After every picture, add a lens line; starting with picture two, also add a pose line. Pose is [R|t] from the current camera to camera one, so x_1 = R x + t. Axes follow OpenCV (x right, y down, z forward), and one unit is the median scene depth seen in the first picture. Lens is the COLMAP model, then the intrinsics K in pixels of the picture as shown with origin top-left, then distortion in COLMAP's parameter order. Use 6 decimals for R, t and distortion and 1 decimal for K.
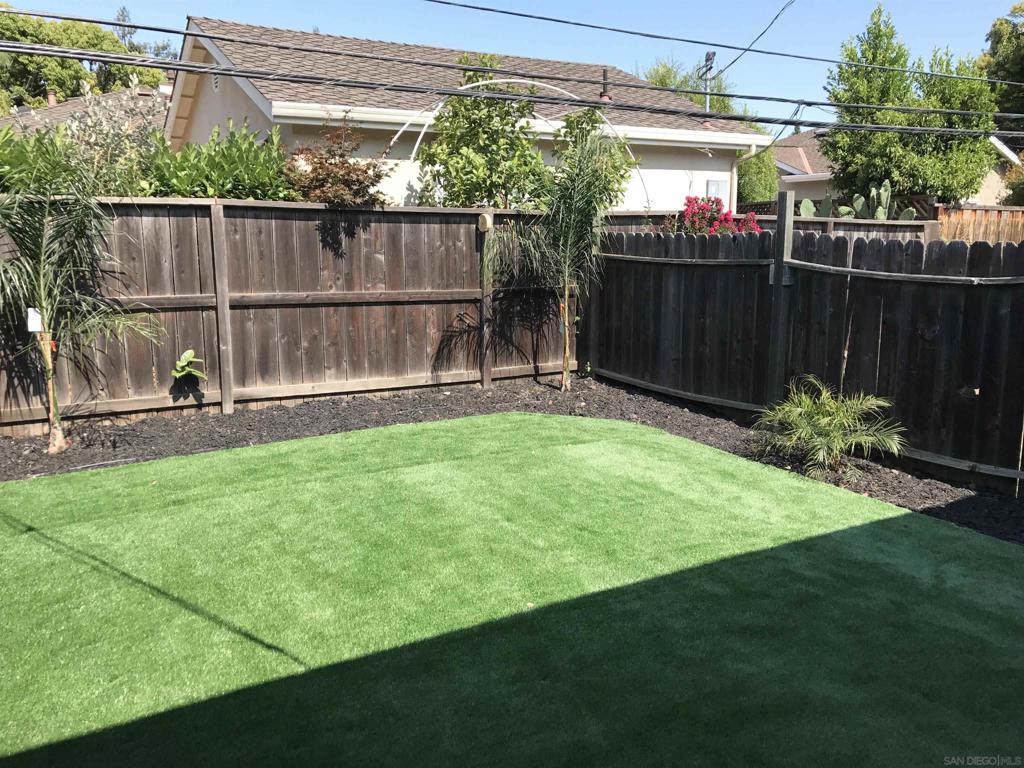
lens RADIAL K [[846.3, 0, 514.5], [0, 846.3, 386.5], [0, 0, 1]] dist [0.009255, -0.019861]
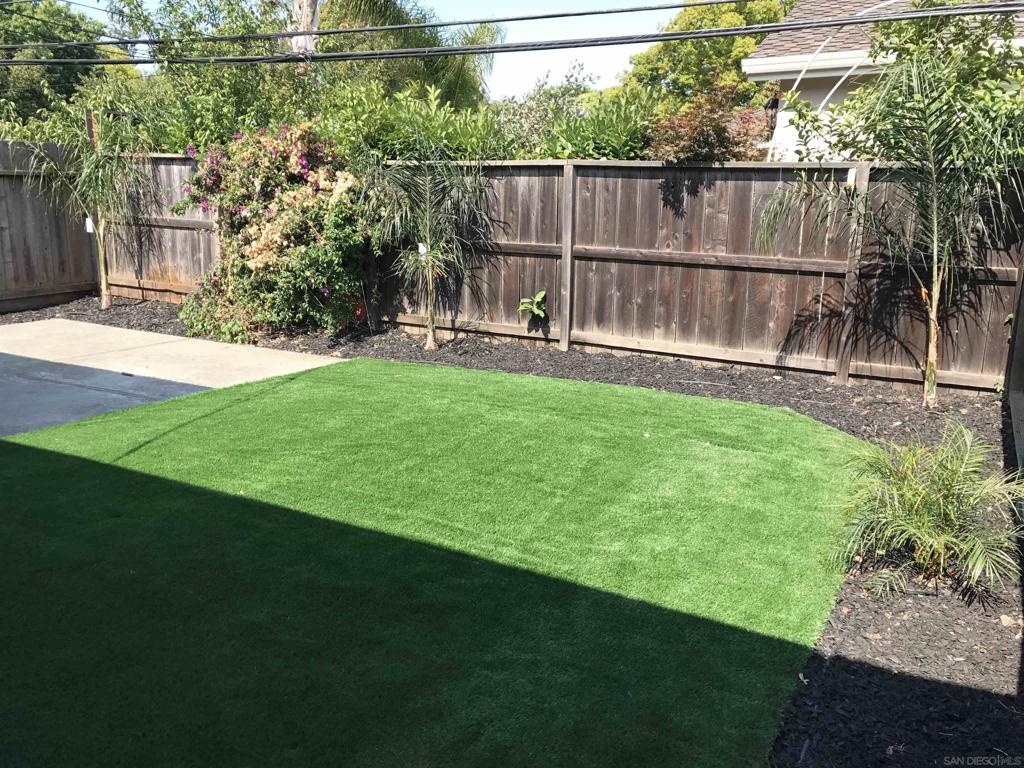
lens RADIAL K [[846.3, 0, 514.9], [0, 846.3, 380.3], [0, 0, 1]] dist [0.009255, -0.019861]
pose [[0.492975, 0.184103, -0.850342, 0.585106], [-0.174898, 0.978374, 0.110428, -0.042306], [0.852283, 0.094285, 0.514513, 0.357466]]
